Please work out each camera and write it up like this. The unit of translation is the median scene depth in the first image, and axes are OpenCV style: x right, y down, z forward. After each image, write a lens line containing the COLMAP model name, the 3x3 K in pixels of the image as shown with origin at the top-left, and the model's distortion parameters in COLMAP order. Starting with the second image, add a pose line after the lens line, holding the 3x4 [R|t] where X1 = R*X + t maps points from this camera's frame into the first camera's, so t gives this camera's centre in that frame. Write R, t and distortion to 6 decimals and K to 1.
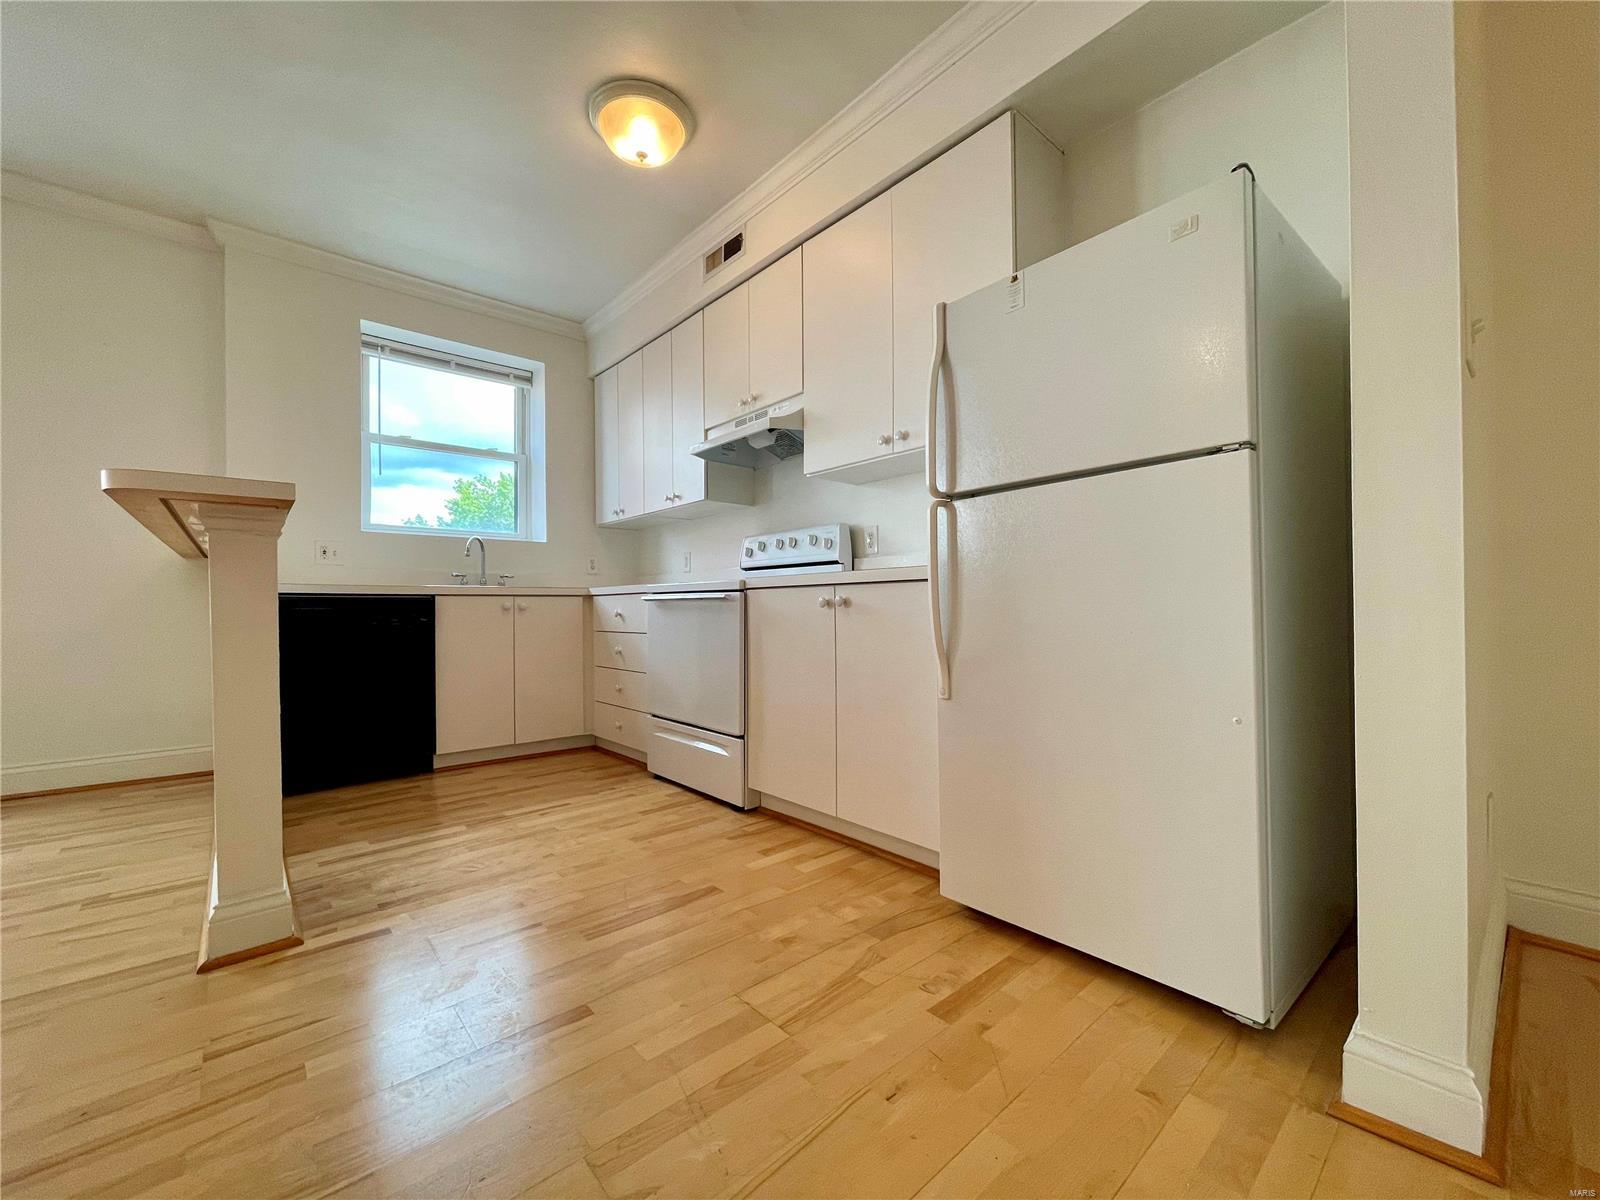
lens RADIAL K [[648.0, 0, 792.0], [0, 648.0, 606.6], [0, 0, 1]] dist [-0.000761, -0.000138]
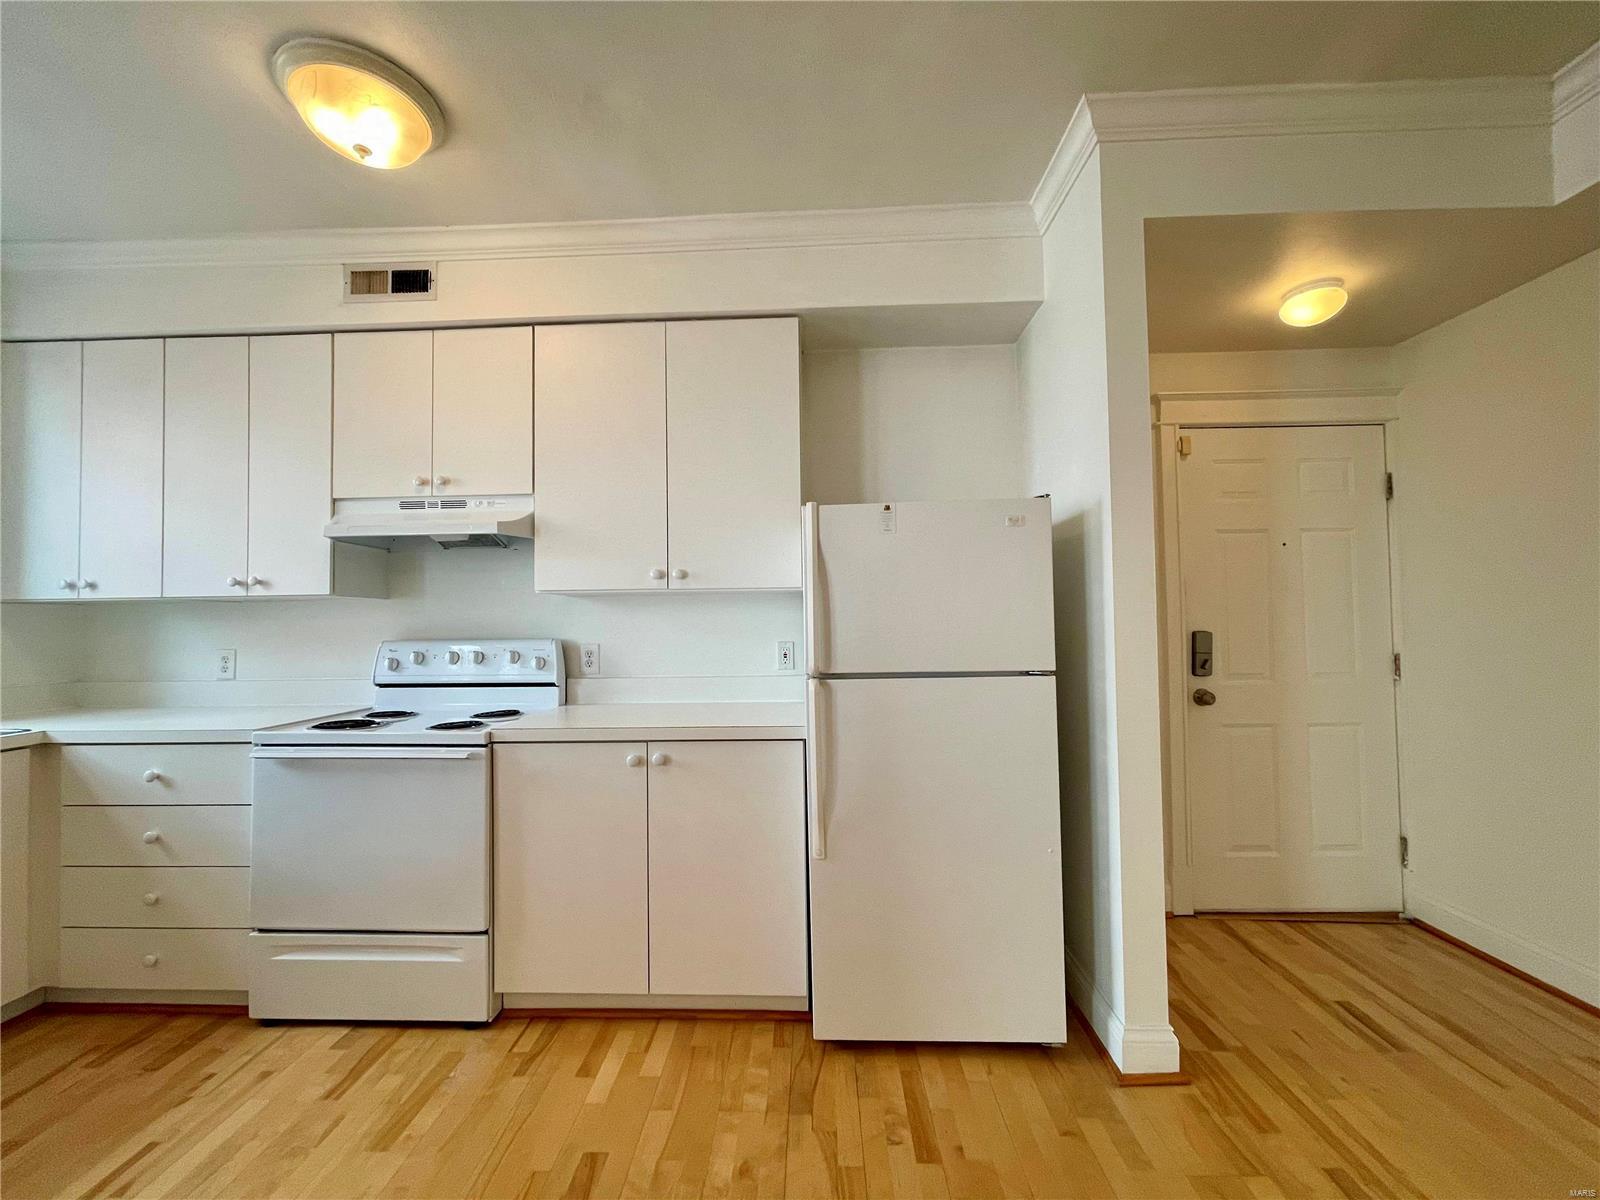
lens RADIAL K [[648.0, 0, 792.0], [0, 648.0, 606.6], [0, 0, 1]] dist [-0.000761, -0.000138]
pose [[0.680119, 0.017262, 0.732899, -0.409461], [0.004101, 0.999618, -0.027349, -0.171357], [-0.733091, 0.021606, 0.679788, 0.180219]]
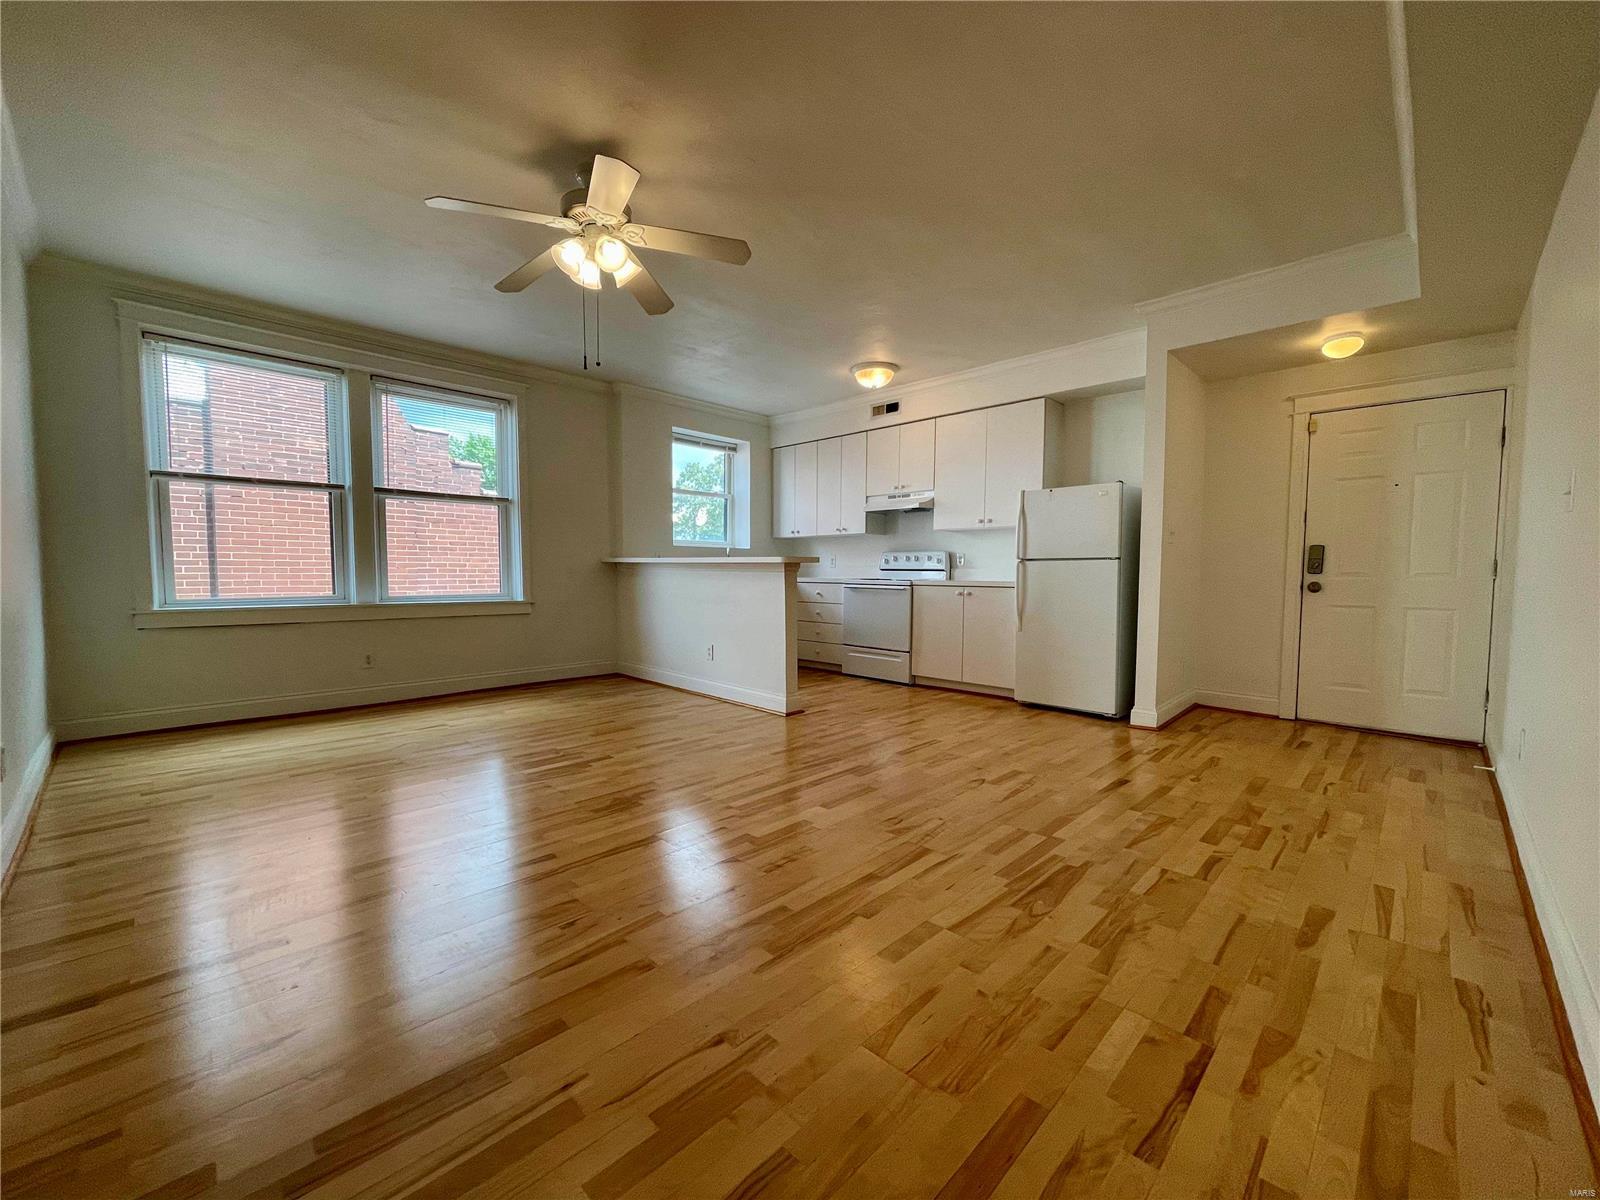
lens RADIAL K [[648.0, 0, 792.0], [0, 648.0, 606.6], [0, 0, 1]] dist [-0.000761, -0.000138]
pose [[0.996710, 0.011075, 0.080290, -0.653660], [-0.015654, 0.998272, 0.056636, -0.072016], [-0.079524, -0.057707, 0.995161, -1.155522]]
